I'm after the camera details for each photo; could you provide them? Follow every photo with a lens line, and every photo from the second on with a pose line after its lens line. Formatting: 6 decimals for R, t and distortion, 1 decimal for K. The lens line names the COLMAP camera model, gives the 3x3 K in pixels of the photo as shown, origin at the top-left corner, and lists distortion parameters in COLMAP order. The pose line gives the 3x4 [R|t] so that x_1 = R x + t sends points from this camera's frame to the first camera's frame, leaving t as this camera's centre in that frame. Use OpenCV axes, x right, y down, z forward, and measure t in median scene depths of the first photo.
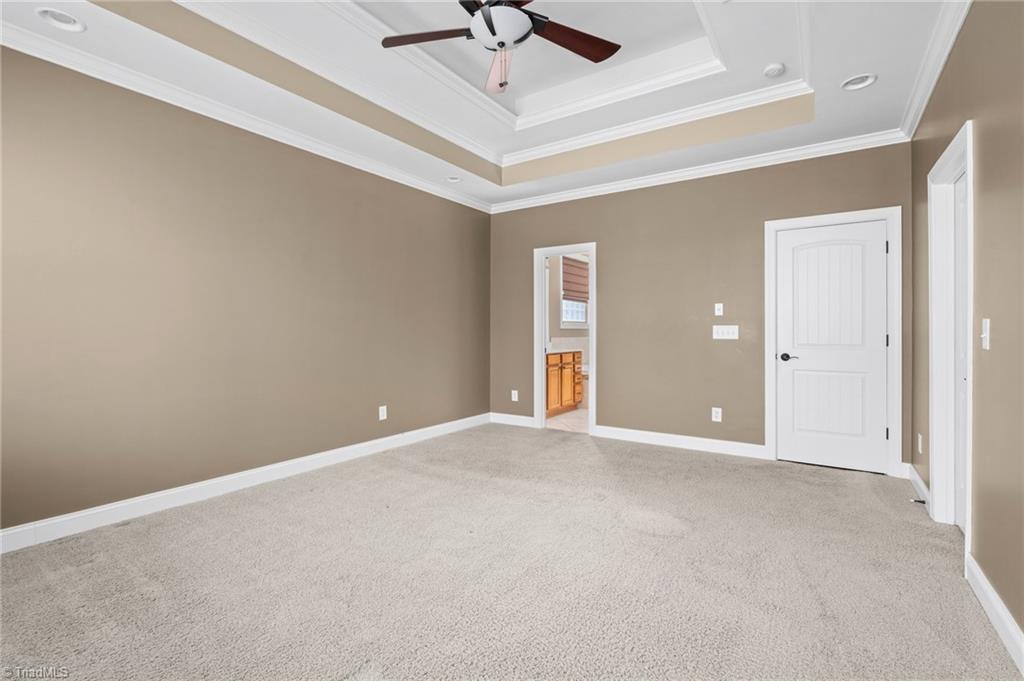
lens RADIAL K [[462.5, 0, 511.3], [0, 462.5, 333.8], [0, 0, 1]] dist [-0.004408, 0.001445]
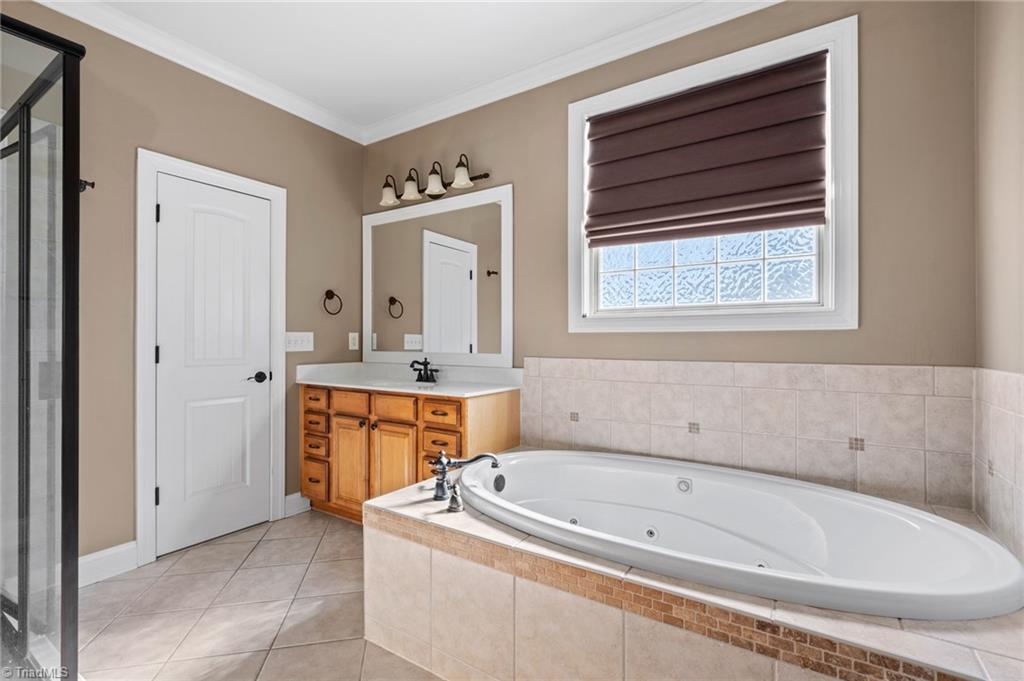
lens RADIAL K [[462.5, 0, 509.3], [0, 462.5, 340.8], [0, 0, 1]] dist [-0.004408, 0.001445]
pose [[0.001498, 0.000452, -0.999999, 0.448517], [-0.009126, 0.999958, 0.000439, -0.004837], [0.999957, 0.009125, 0.001502, 0.939855]]
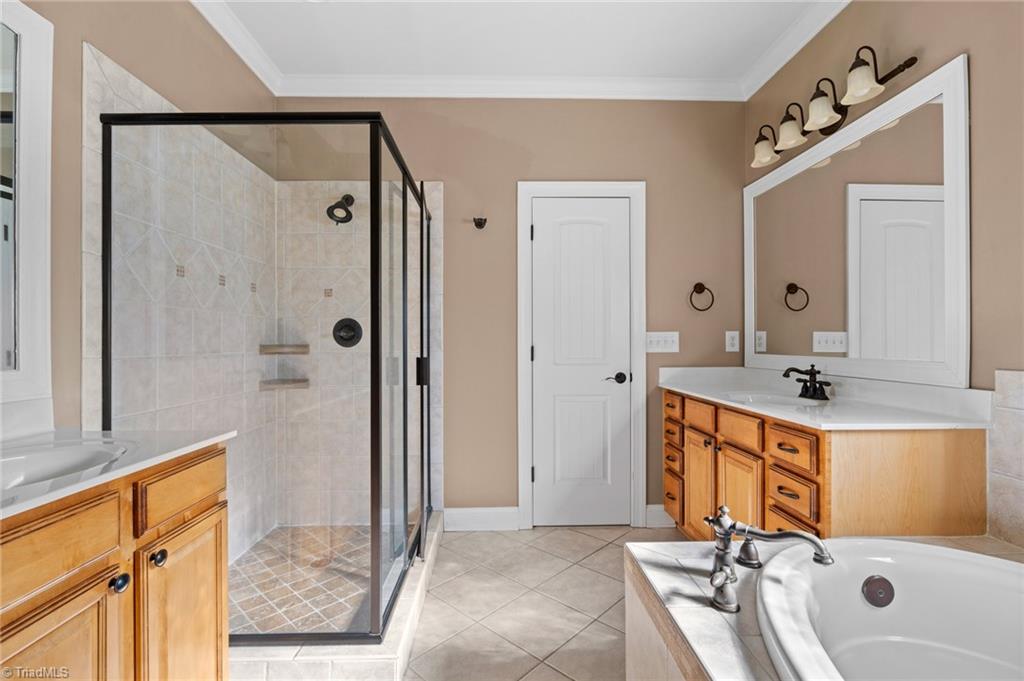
lens RADIAL K [[462.5, 0, 510.6], [0, 462.5, 342.5], [0, 0, 1]] dist [-0.004408, 0.001445]
pose [[-0.818641, 0.003888, -0.574292, 0.358849], [-0.000843, 0.999968, 0.007972, -0.004798], [0.574305, 0.007010, -0.818611, 0.993590]]
